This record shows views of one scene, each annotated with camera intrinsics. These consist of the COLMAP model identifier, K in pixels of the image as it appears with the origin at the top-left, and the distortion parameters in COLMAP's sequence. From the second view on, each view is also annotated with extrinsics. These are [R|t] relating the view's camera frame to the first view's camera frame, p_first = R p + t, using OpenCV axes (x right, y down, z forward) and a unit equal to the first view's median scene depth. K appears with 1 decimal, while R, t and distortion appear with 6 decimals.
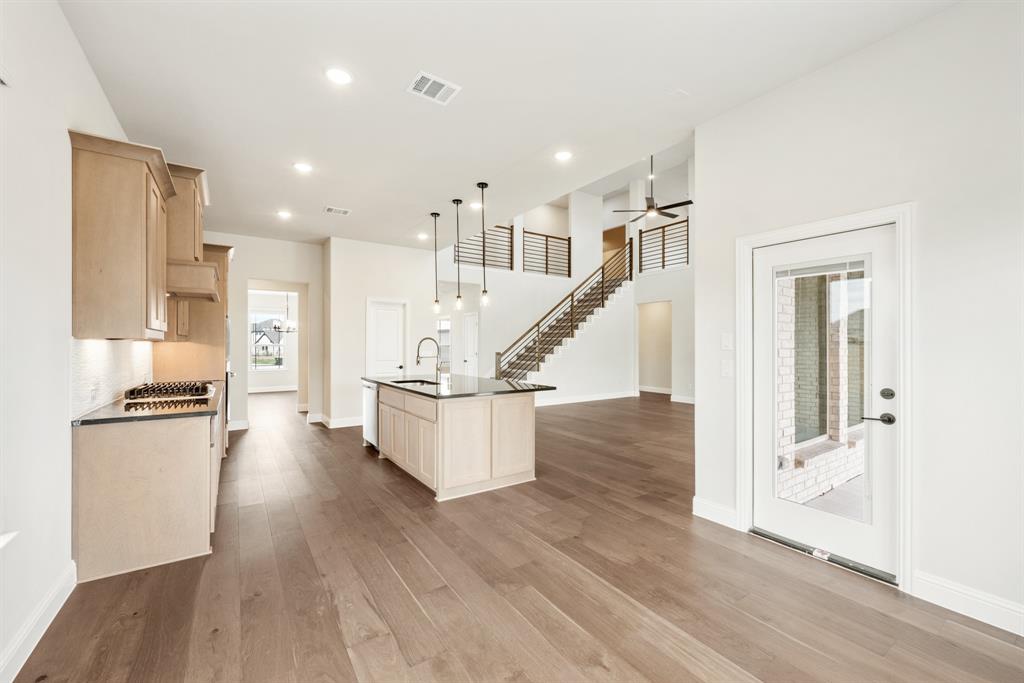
lens RADIAL K [[414.3, 0, 514.5], [0, 414.3, 343.4], [0, 0, 1]] dist [0.020872, -0.000517]
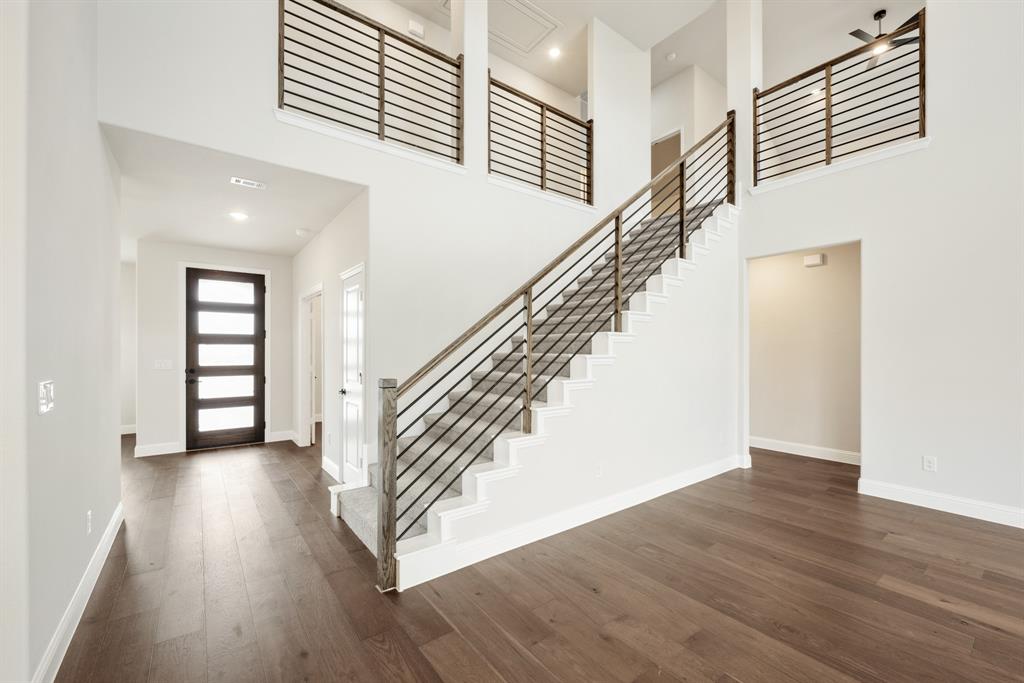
lens RADIAL K [[414.3, 0, 509.1], [0, 414.3, 345.2], [0, 0, 1]] dist [0.020872, -0.000517]
pose [[0.999008, 0.002911, 0.044445, 0.024863], [-0.002836, 0.999994, -0.001750, -0.000984], [-0.044450, 0.001622, 0.999010, 0.609551]]
